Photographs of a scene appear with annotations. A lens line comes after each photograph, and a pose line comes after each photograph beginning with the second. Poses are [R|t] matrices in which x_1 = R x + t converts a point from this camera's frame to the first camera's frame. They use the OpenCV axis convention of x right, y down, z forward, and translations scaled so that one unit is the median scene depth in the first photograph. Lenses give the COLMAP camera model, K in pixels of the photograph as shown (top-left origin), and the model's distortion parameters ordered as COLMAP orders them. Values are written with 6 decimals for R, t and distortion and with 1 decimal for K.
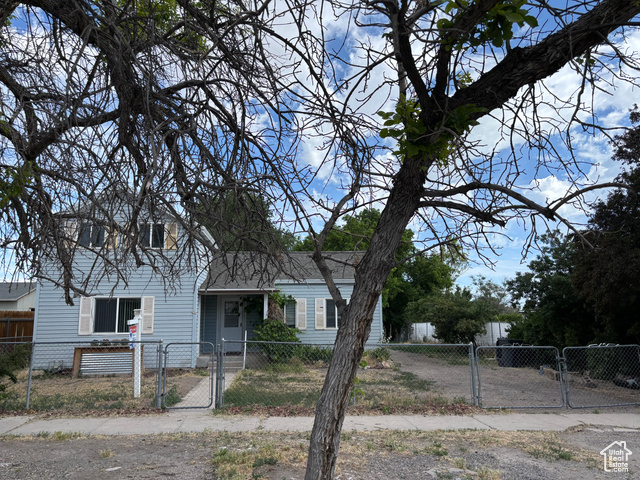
lens RADIAL K [[487.6, 0, 318.7], [0, 487.6, 236.9], [0, 0, 1]] dist [0.058061, -0.063235]
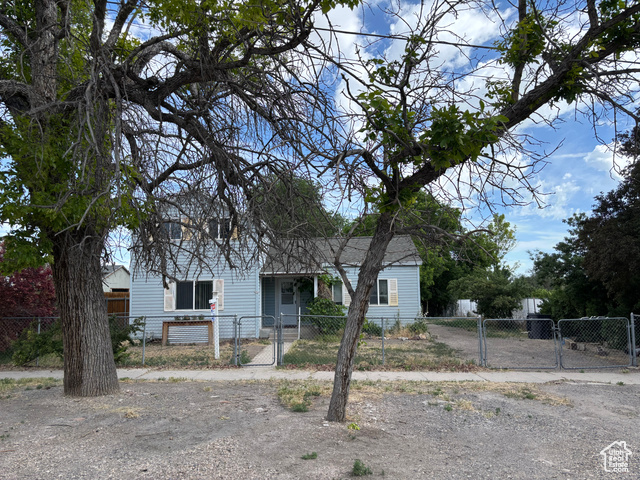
lens RADIAL K [[487.6, 0, 325.2], [0, 487.6, 238.1], [0, 0, 1]] dist [0.058061, -0.063235]
pose [[0.995273, -0.018866, -0.095266, 0.027952], [0.023507, 0.998579, 0.047827, -0.030376], [0.094228, -0.049840, 0.994302, -0.157764]]
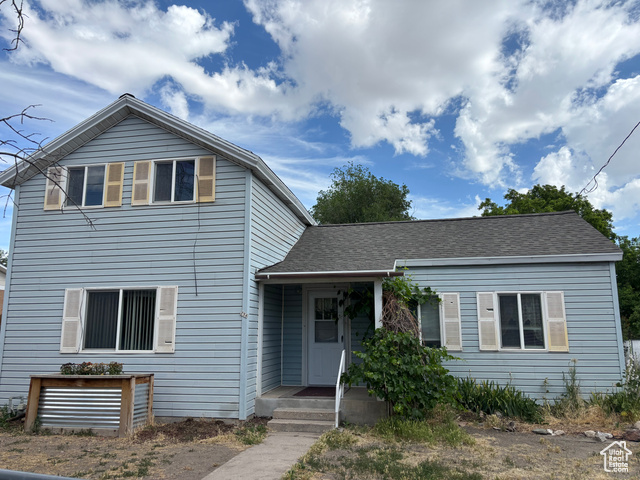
lens RADIAL K [[487.6, 0, 318.6], [0, 487.6, 241.8], [0, 0, 1]] dist [0.058061, -0.063235]
pose [[0.955428, -0.045343, -0.291722, -0.015616], [0.040265, 0.998915, -0.023389, 0.090623], [0.292466, 0.010600, 0.956217, 0.513466]]
